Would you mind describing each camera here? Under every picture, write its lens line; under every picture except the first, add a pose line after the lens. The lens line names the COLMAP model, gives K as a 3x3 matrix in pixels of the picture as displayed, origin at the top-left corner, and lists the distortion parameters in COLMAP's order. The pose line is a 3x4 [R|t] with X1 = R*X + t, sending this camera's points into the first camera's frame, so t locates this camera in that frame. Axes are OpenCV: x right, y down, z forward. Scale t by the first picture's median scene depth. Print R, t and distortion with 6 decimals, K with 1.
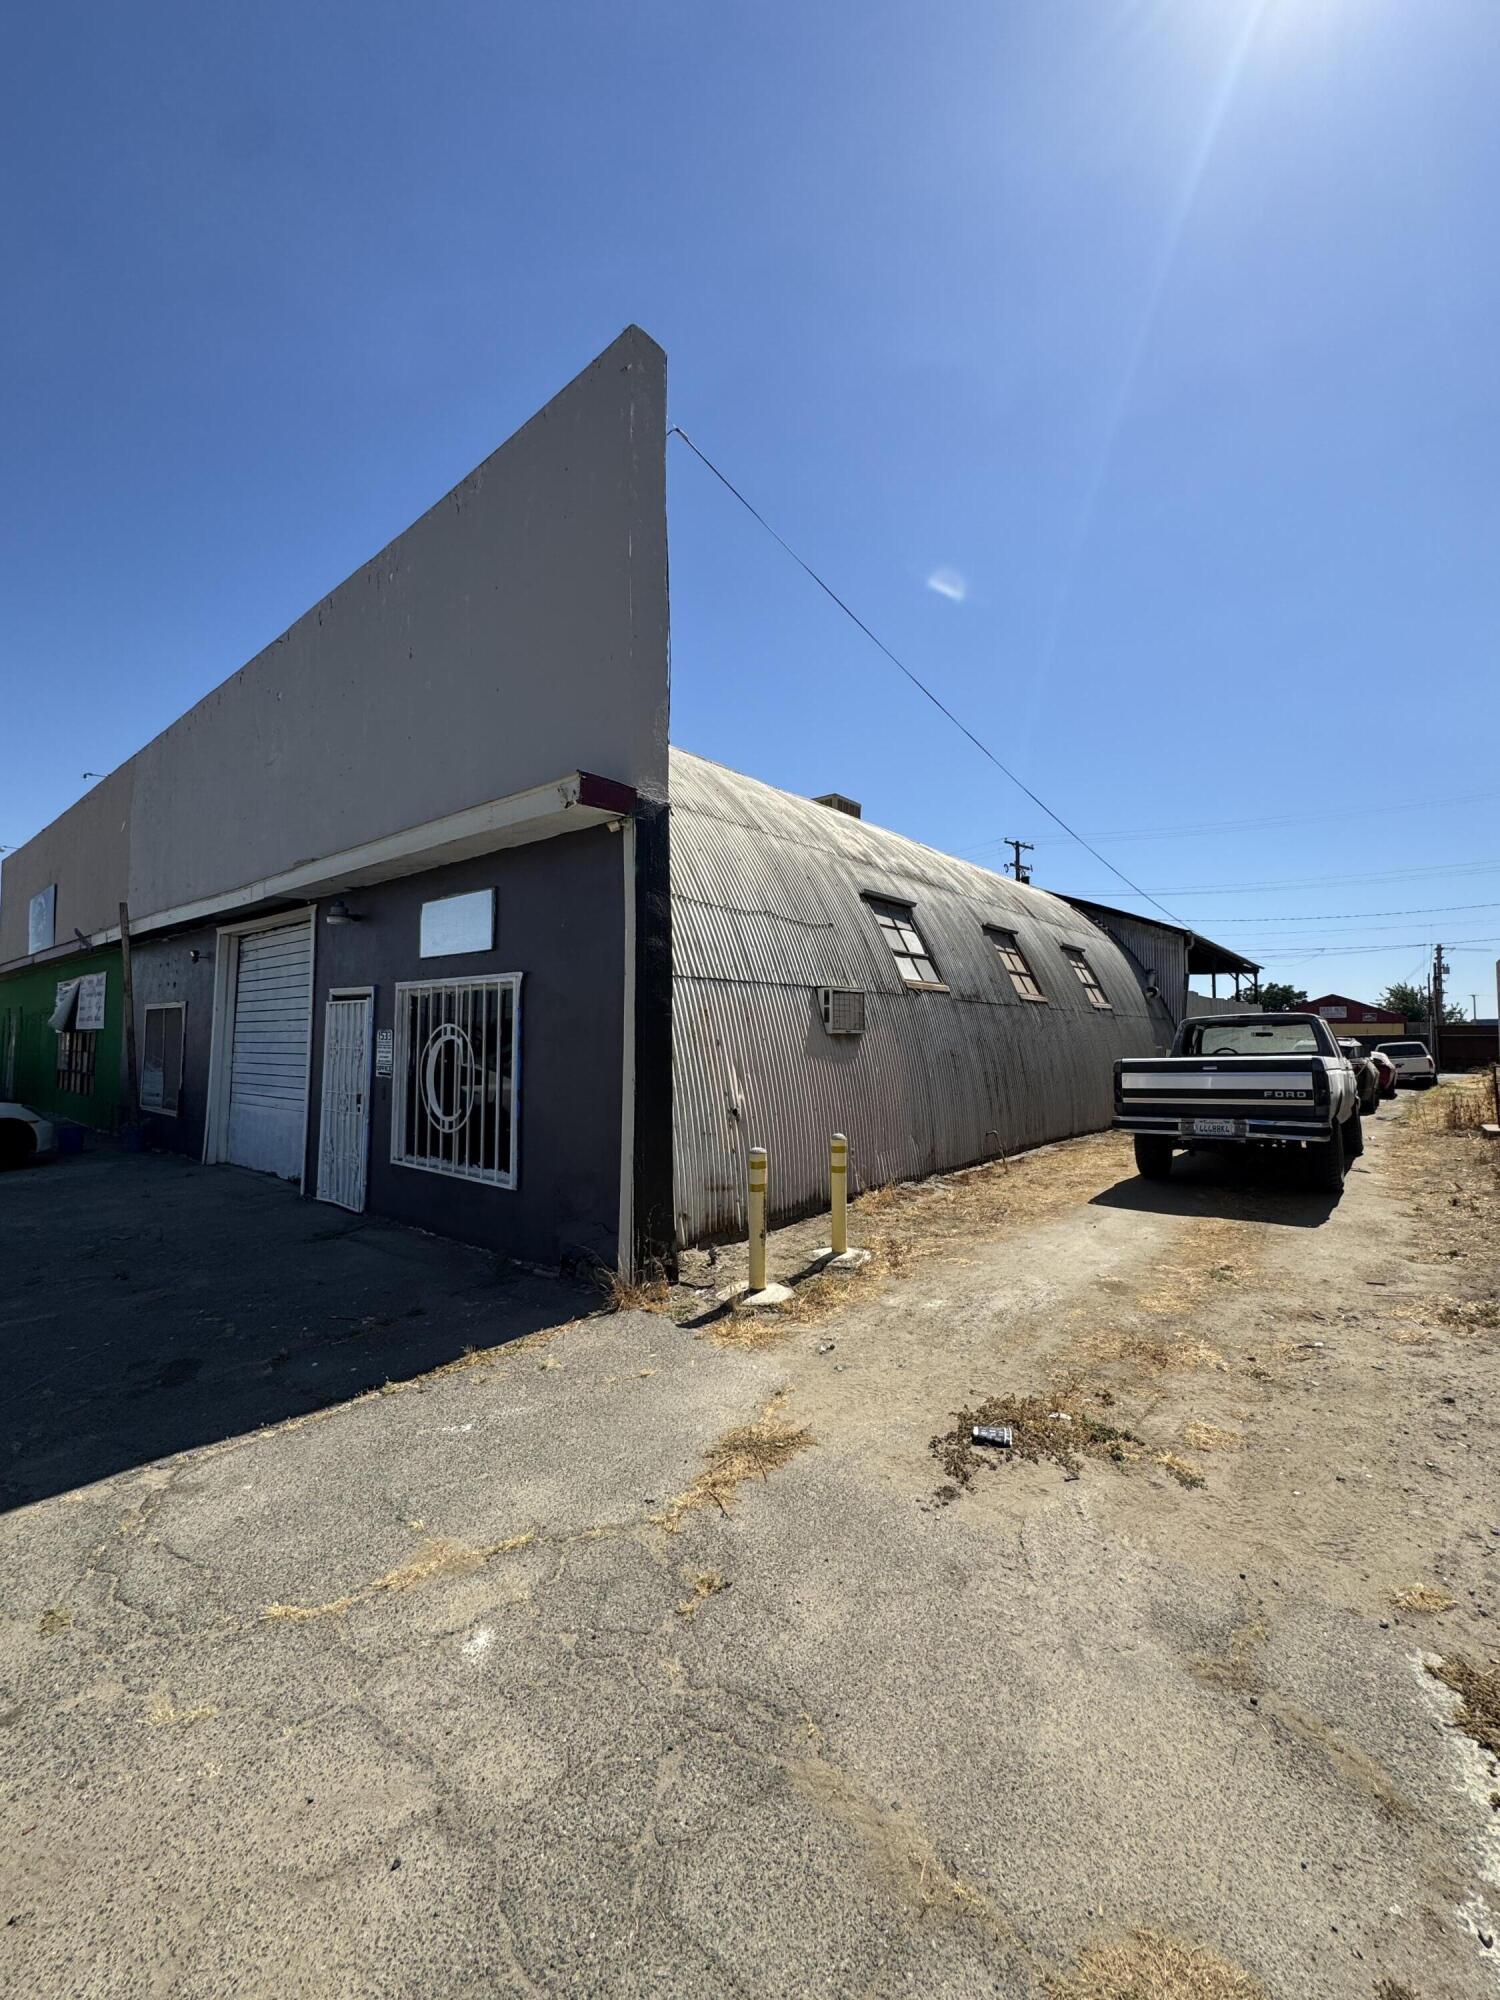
lens RADIAL K [[800.4, 0, 752.1], [0, 800.4, 998.0], [0, 0, 1]] dist [-0.002175, 0.000933]
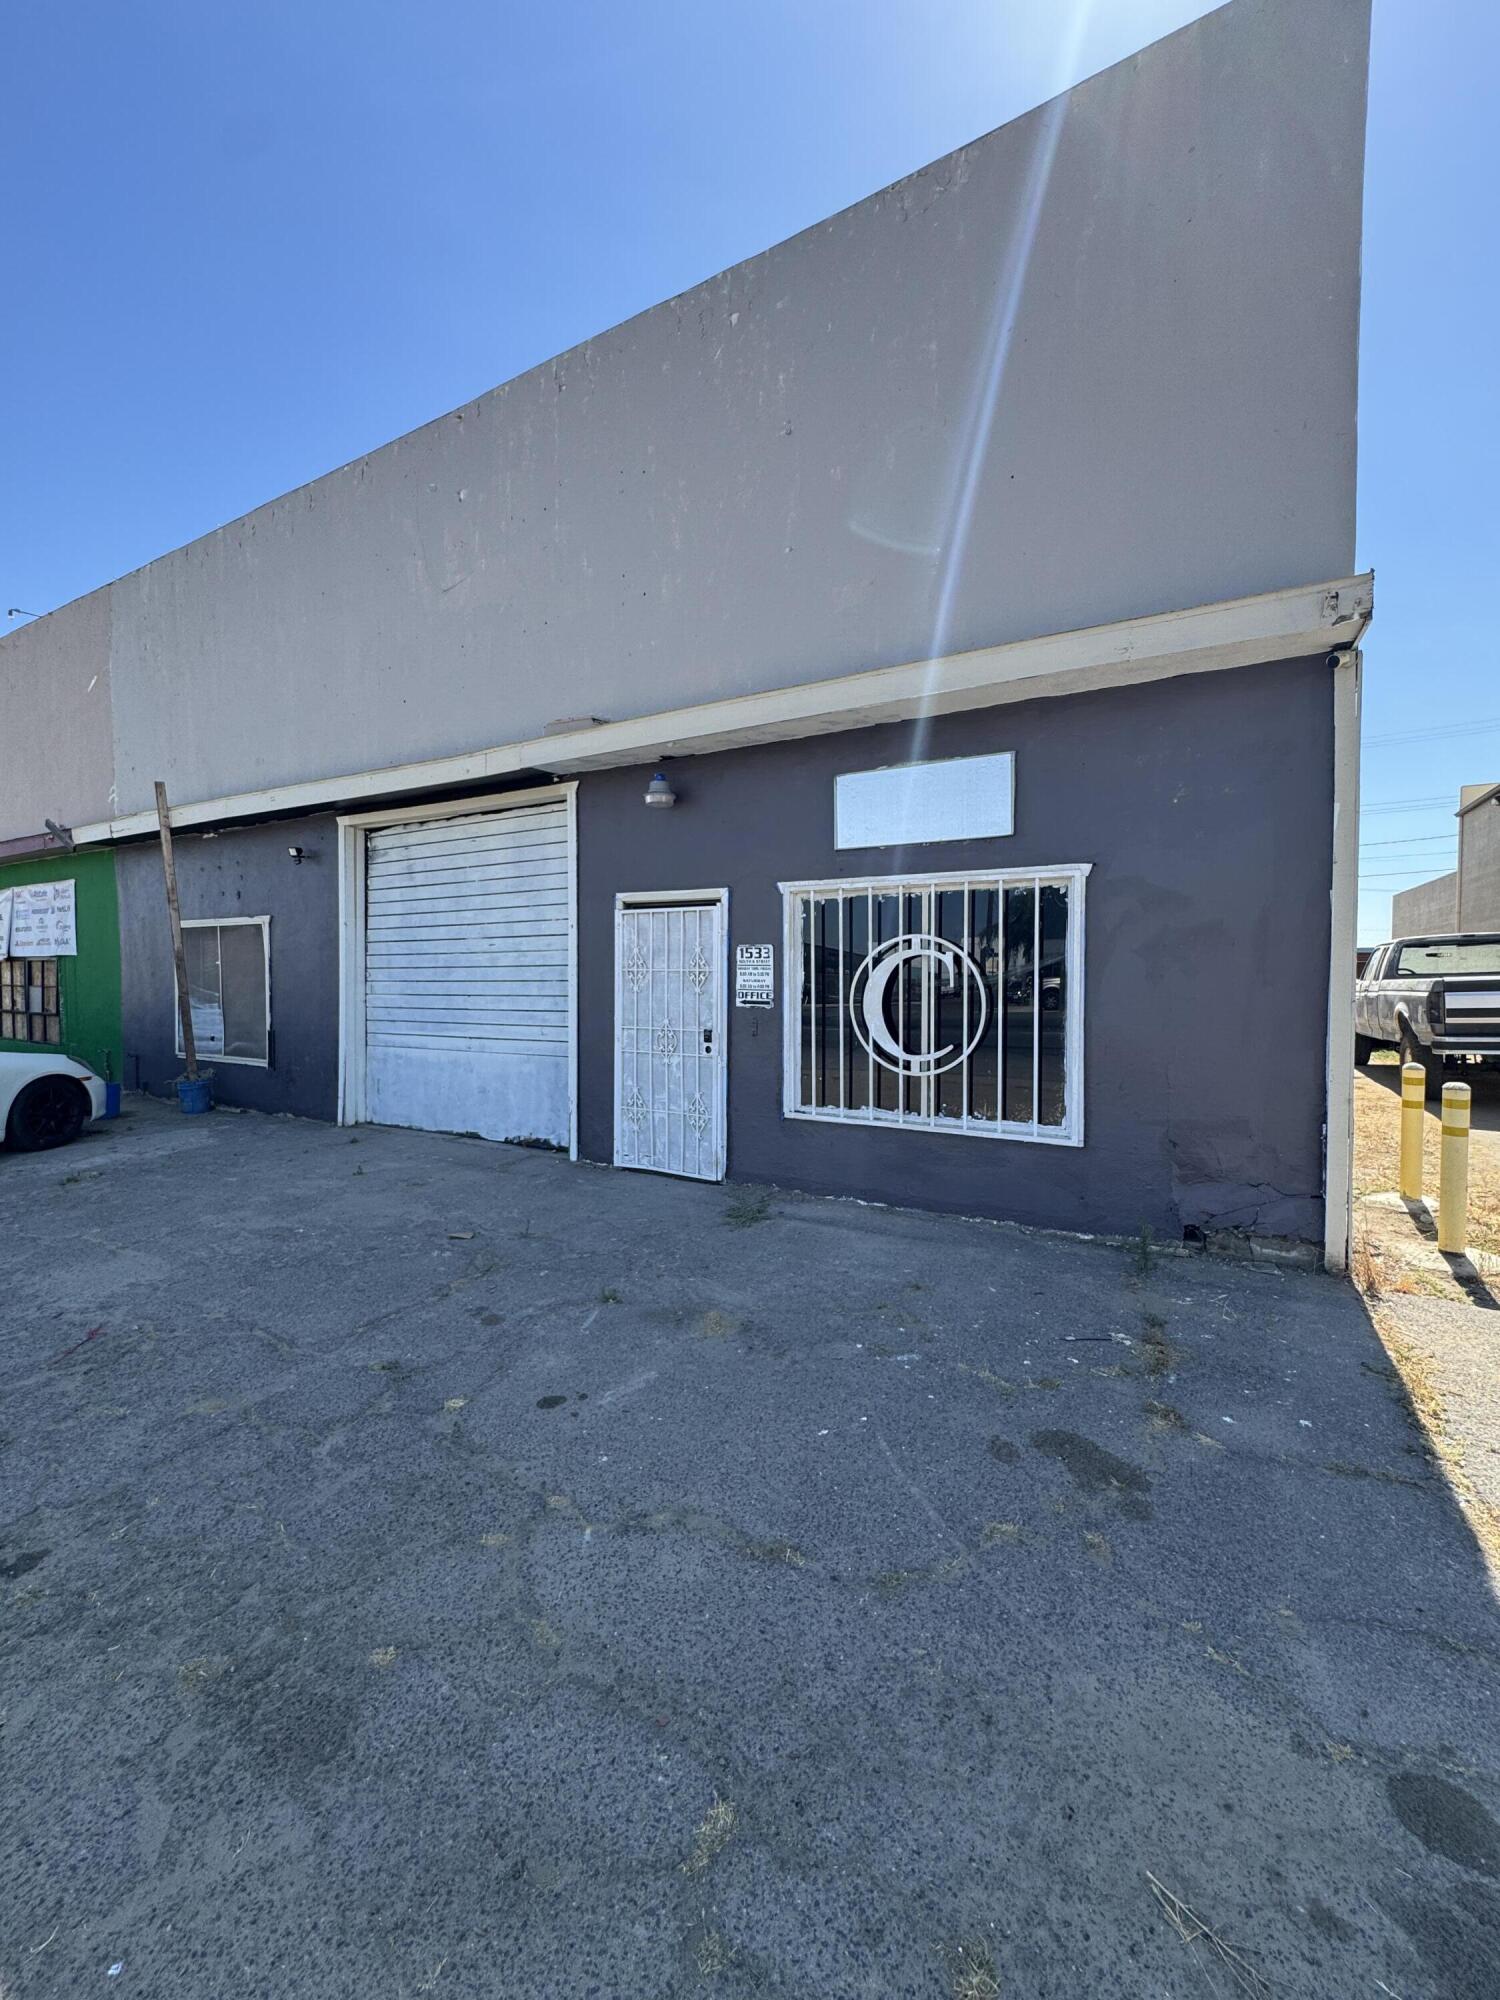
lens RADIAL K [[800.4, 0, 752.1], [0, 800.4, 998.0], [0, 0, 1]] dist [-0.002175, 0.000933]
pose [[0.983171, -0.012782, 0.182239, -0.921714], [-0.002683, 0.996431, 0.084367, 0.038675], [-0.182667, -0.083436, 0.979628, 0.380123]]
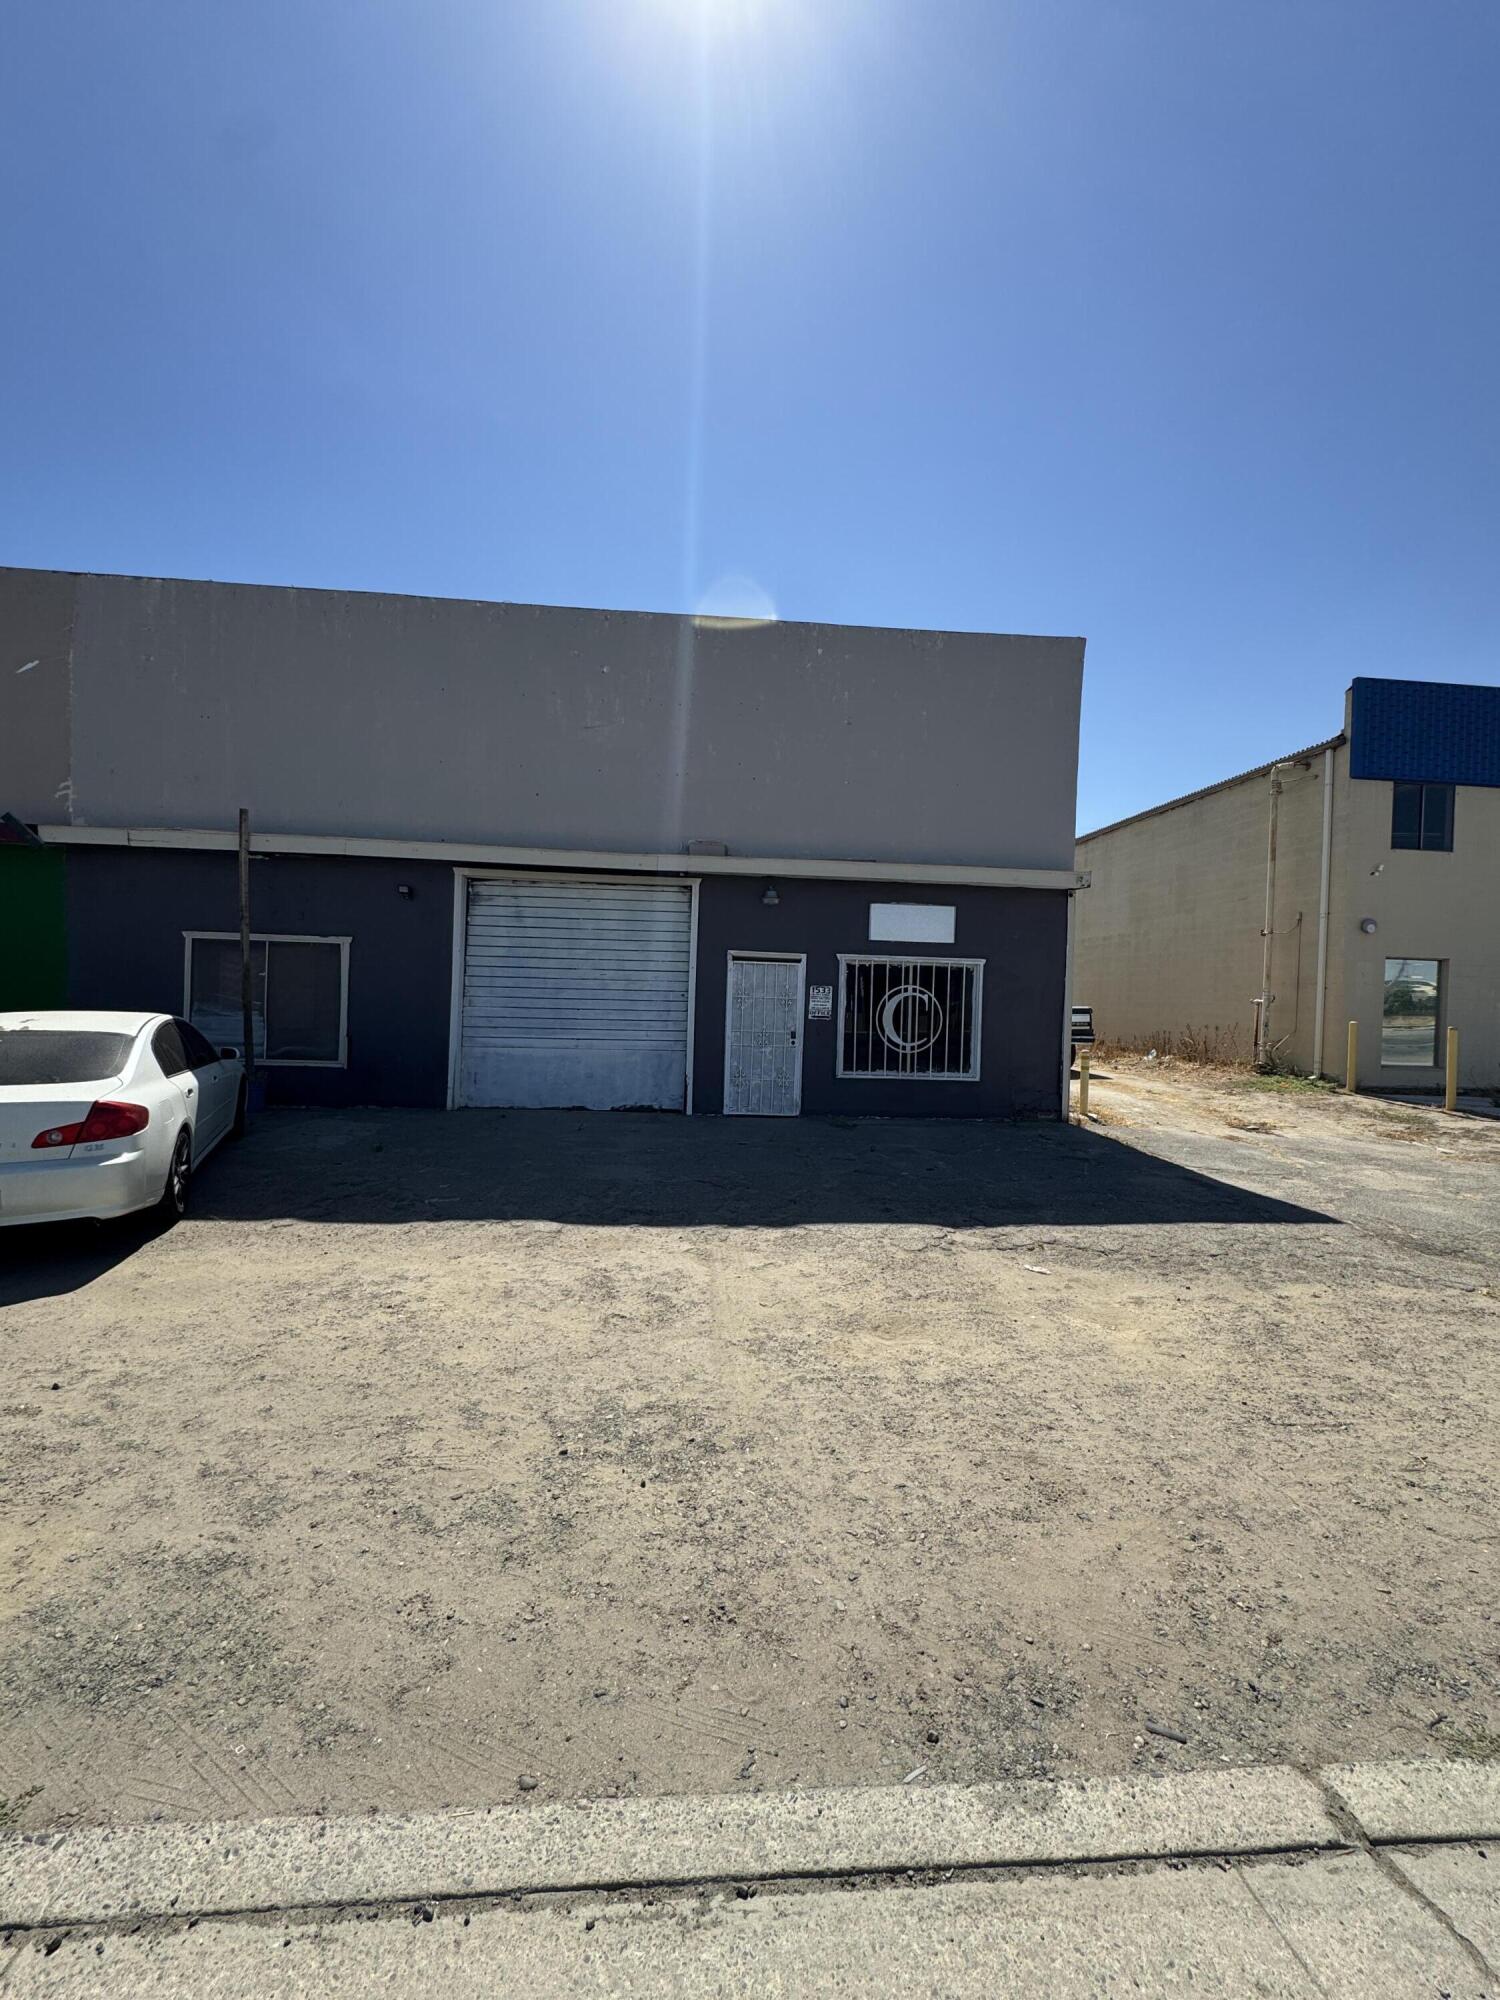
lens RADIAL K [[800.4, 0, 752.1], [0, 800.4, 998.0], [0, 0, 1]] dist [-0.002175, 0.000933]
pose [[0.712932, 0.011446, 0.701140, -2.363038], [-0.063479, 0.996815, 0.048273, -0.000085], [-0.698355, -0.078923, 0.711387, 0.113258]]
